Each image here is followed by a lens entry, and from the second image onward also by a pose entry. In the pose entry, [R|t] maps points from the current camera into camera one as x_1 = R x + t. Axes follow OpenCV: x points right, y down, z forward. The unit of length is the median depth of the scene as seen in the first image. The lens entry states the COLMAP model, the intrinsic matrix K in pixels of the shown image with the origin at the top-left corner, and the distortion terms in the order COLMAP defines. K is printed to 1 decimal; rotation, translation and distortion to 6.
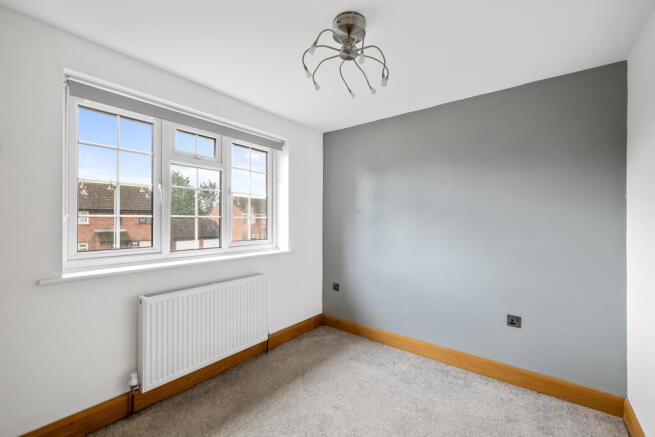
lens RADIAL K [[281.3, 0, 326.1], [0, 281.3, 221.0], [0, 0, 1]] dist [0.002750, -0.000096]
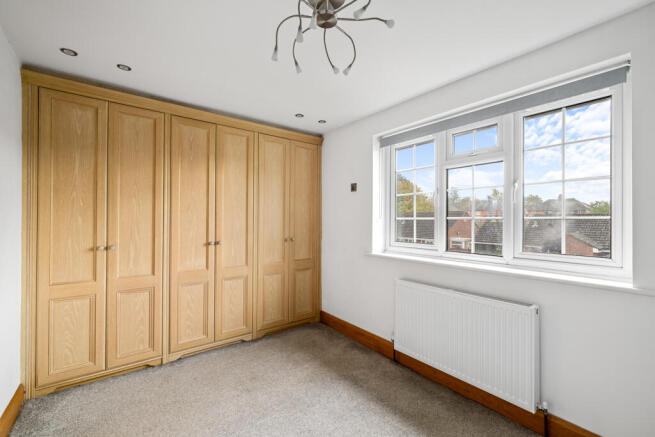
lens RADIAL K [[281.3, 0, 325.5], [0, 281.3, 216.2], [0, 0, 1]] dist [0.002750, -0.000096]
pose [[-0.259975, -0.011747, -0.965544, 0.638074], [-0.002313, 0.999931, -0.011542, -0.011098], [0.965612, -0.000767, -0.259985, 0.876294]]
